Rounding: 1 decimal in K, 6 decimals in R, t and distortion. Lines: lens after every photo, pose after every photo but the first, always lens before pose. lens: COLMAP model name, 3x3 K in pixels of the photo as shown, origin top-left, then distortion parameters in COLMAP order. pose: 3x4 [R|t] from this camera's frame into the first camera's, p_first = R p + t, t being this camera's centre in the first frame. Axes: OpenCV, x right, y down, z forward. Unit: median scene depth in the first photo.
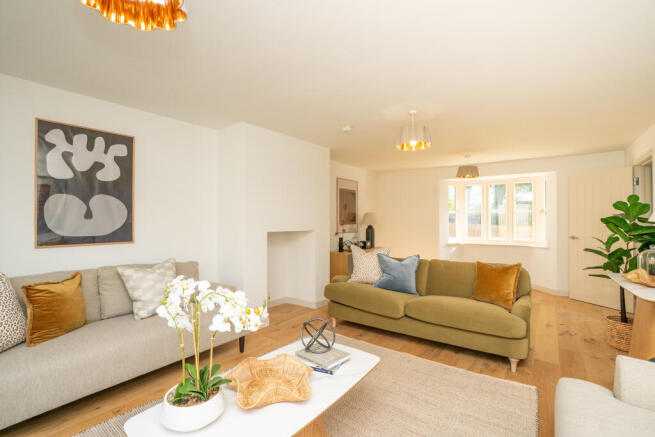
lens RADIAL K [[316.1, 0, 327.5], [0, 316.1, 218.5], [0, 0, 1]] dist [-0.001558, -0.000231]
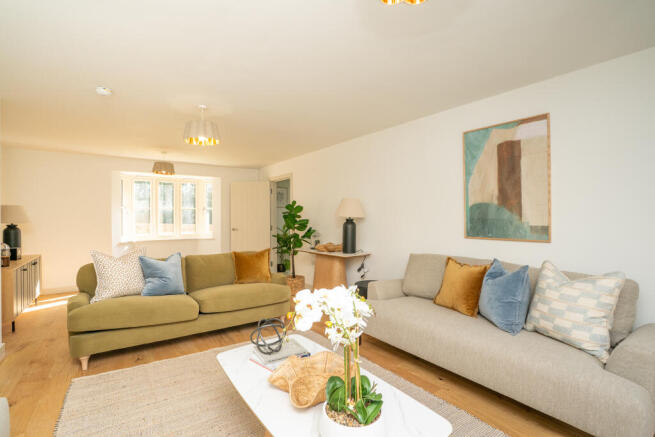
lens RADIAL K [[316.1, 0, 327.5], [0, 316.1, 218.5], [0, 0, 1]] dist [-0.001558, -0.000231]
pose [[0.308693, -0.007328, 0.951133, -0.479538], [-0.004929, 0.999945, 0.009304, 0.000146], [-0.951149, -0.007561, 0.308640, 0.275596]]
